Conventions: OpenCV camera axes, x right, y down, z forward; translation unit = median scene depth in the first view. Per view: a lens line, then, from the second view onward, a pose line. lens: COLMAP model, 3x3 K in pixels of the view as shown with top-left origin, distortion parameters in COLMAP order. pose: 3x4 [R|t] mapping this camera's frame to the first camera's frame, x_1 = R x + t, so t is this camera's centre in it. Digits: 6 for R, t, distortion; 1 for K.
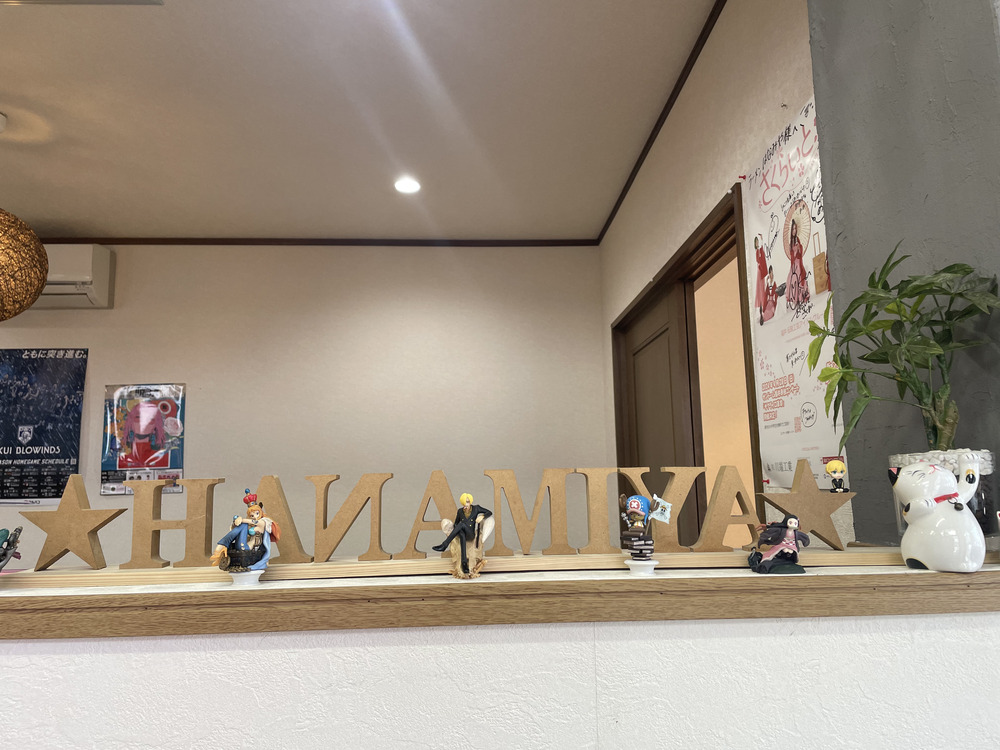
lens RADIAL K [[760.8, 0, 499.8], [0, 760.8, 380.3], [0, 0, 1]] dist [0.073603, -0.095860]
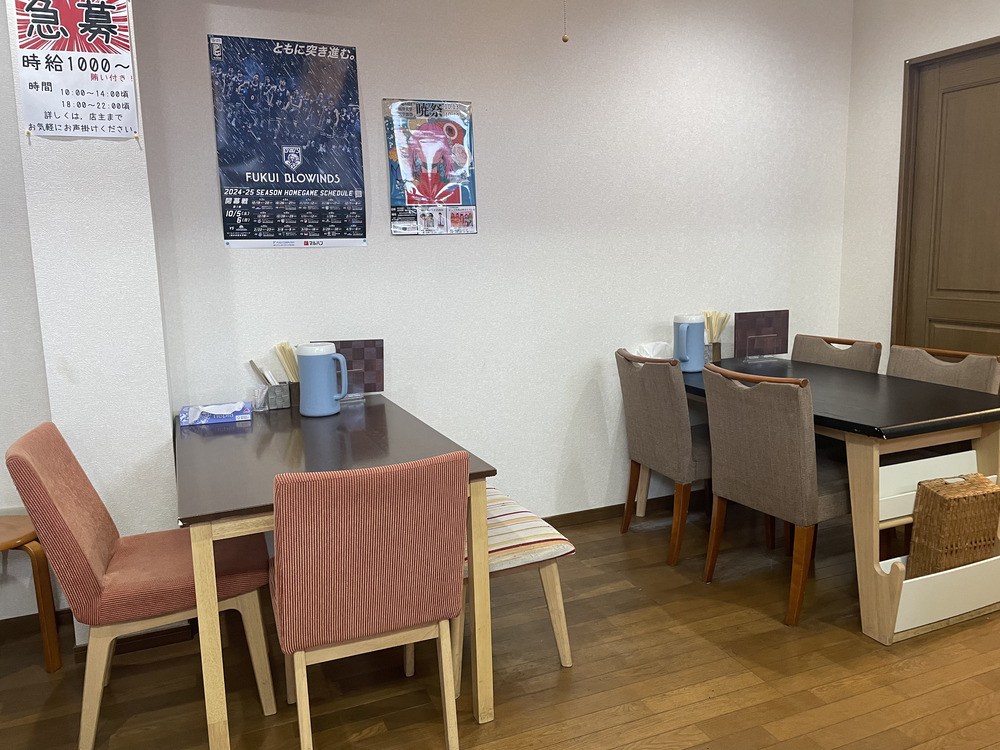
lens RADIAL K [[760.8, 0, 500.6], [0, 760.8, 369.2], [0, 0, 1]] dist [0.073603, -0.095860]
pose [[0.943677, -0.052234, 0.326718, -0.683771], [-0.049500, 0.954059, 0.295503, 0.033866], [-0.327144, -0.295031, 0.897738, 0.152823]]
